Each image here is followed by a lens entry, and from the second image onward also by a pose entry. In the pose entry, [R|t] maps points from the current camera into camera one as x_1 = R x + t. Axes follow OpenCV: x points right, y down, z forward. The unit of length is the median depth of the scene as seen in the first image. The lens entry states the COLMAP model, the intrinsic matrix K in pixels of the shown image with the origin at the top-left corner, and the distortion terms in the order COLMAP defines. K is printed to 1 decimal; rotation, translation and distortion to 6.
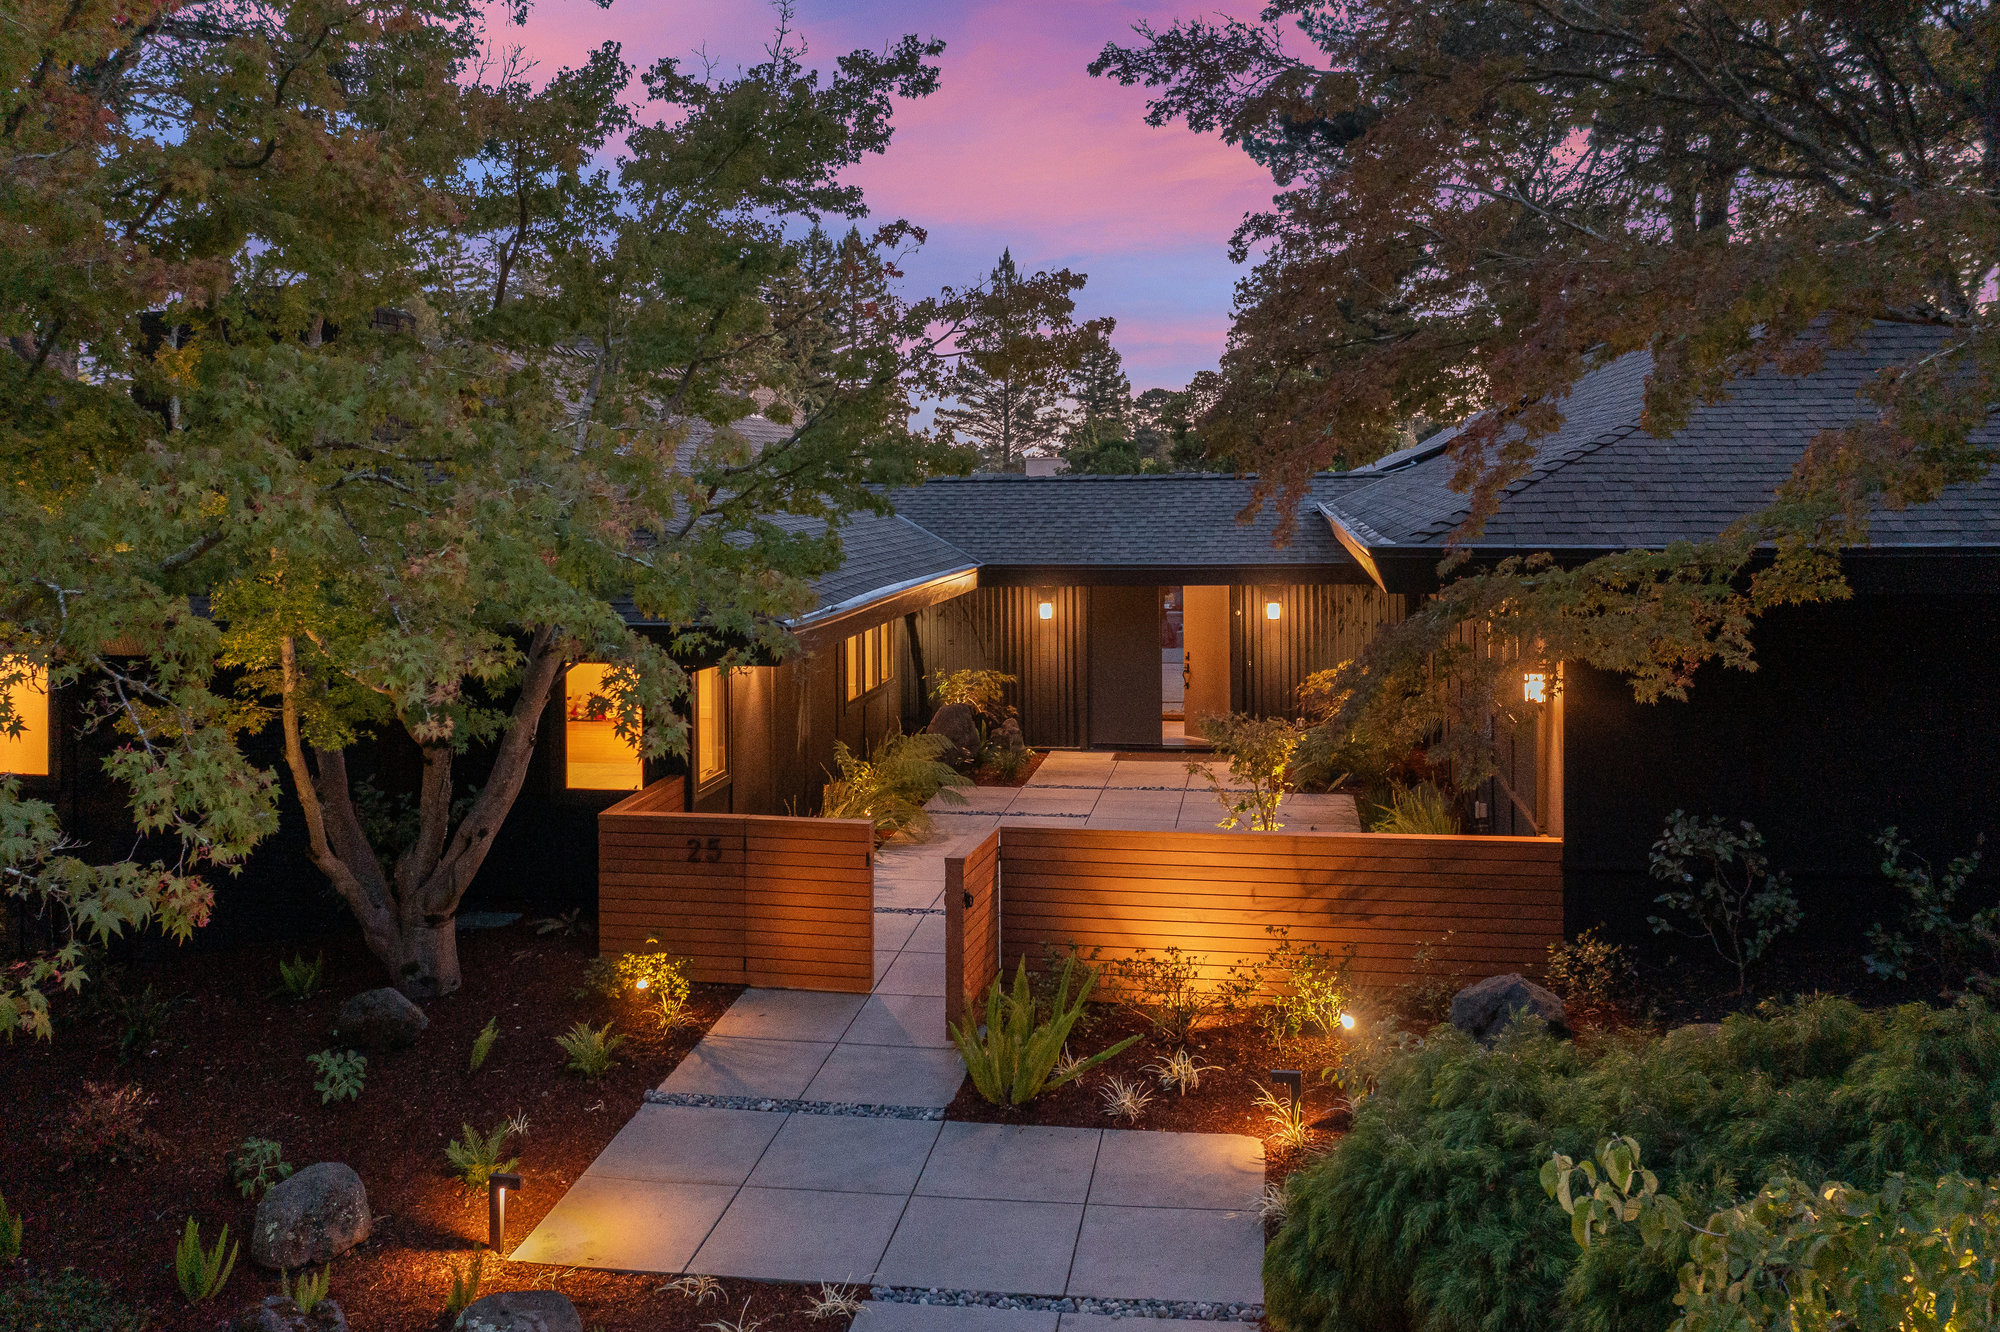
lens RADIAL K [[1216.9, 0, 1009.7], [0, 1216.9, 597.4], [0, 0, 1]] dist [-0.010090, -0.002931]
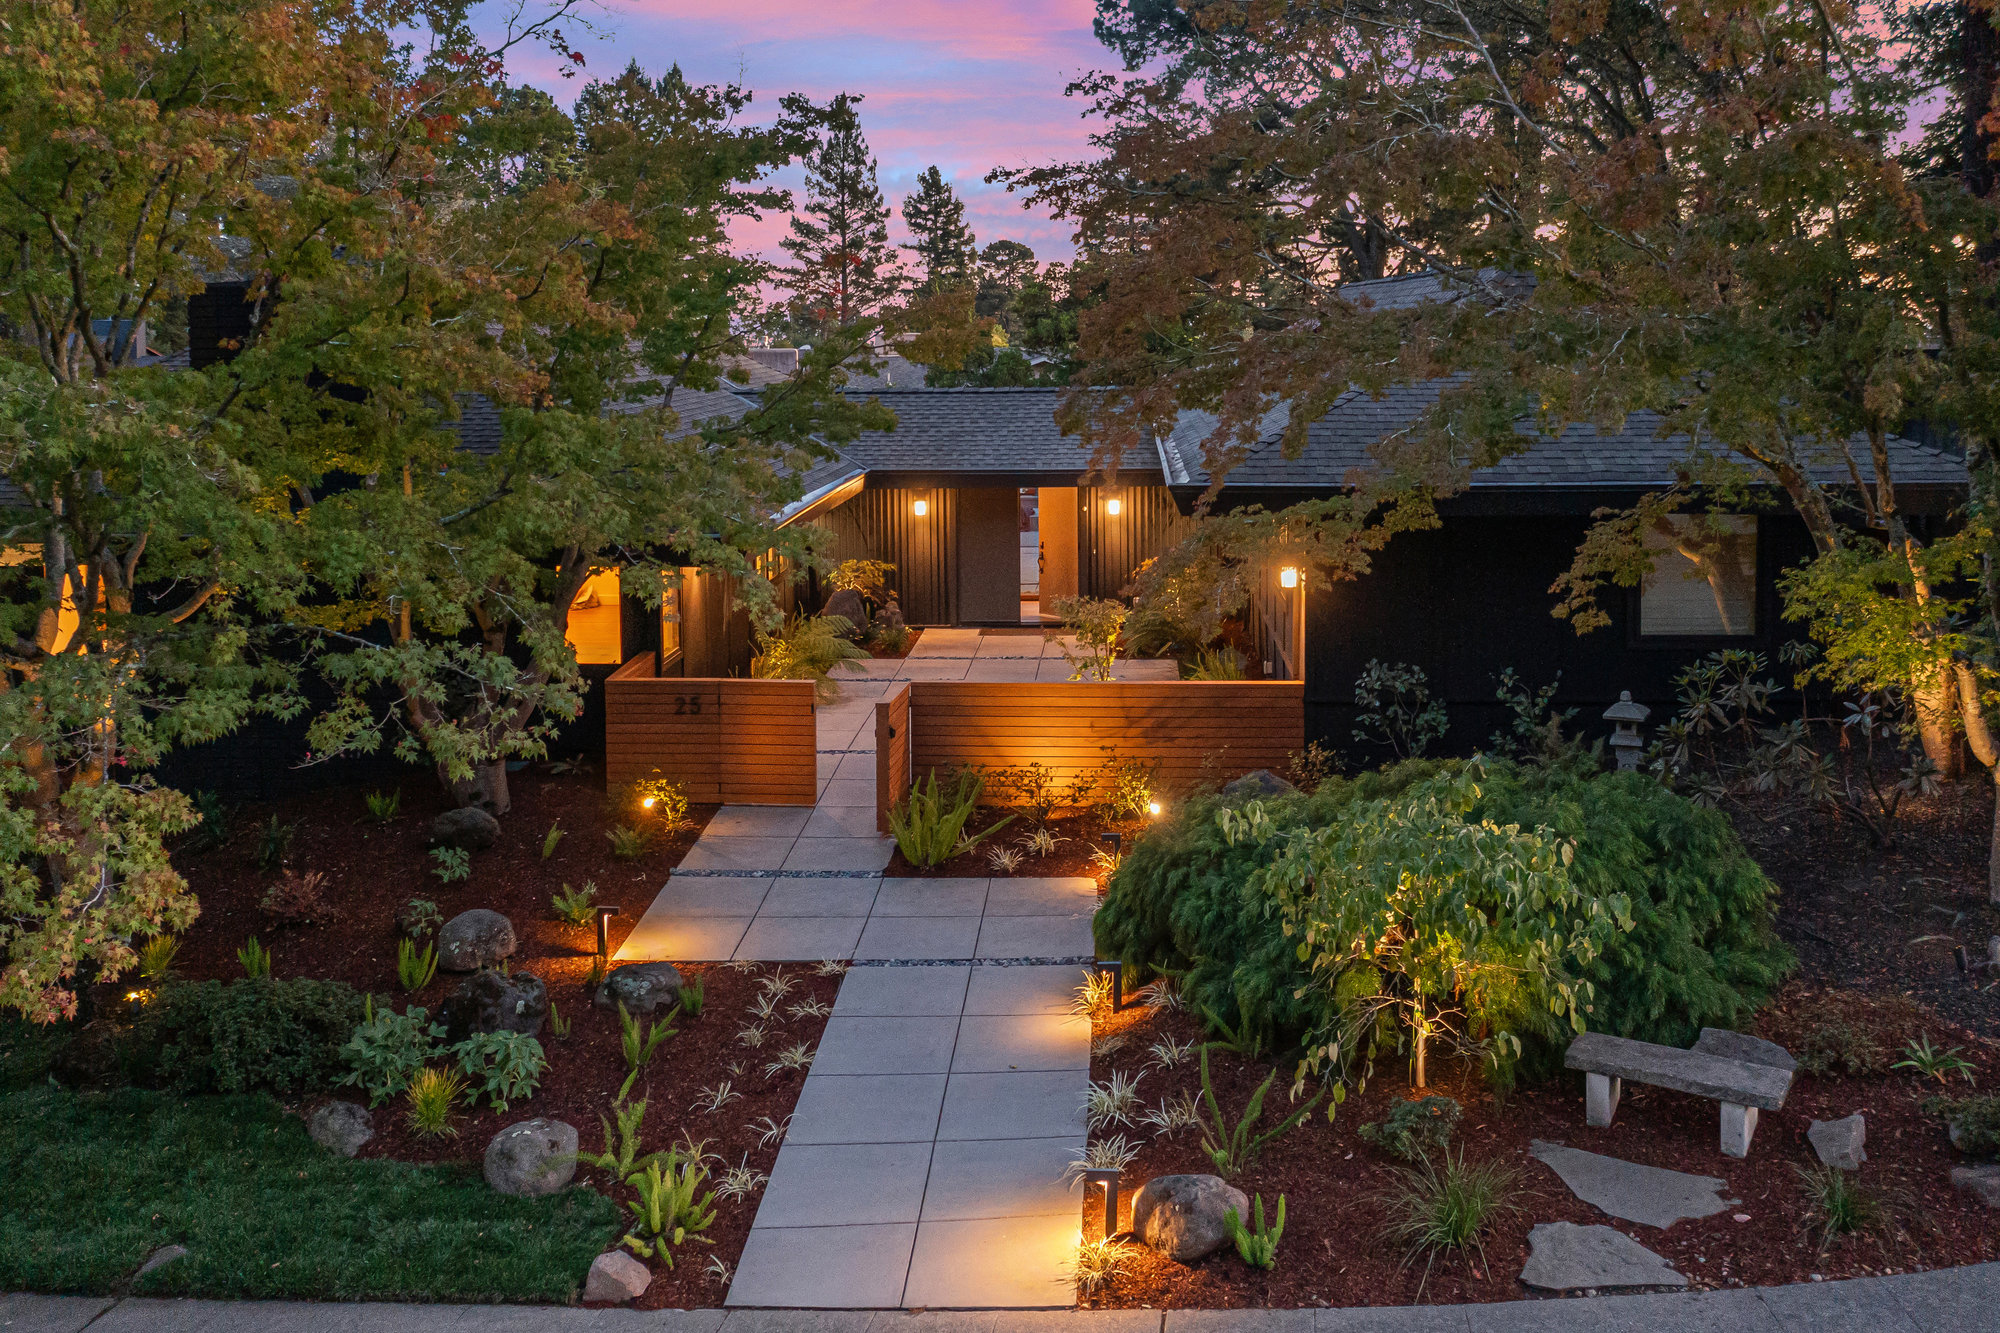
lens RADIAL K [[1216.9, 0, 1009.7], [0, 1216.9, 597.9], [0, 0, 1]] dist [-0.010090, -0.002931]
pose [[0.992598, -0.014413, 0.120588, -0.066138], [0.002349, 0.995025, 0.099595, -0.046469], [-0.121423, -0.098575, 0.987694, -0.391117]]
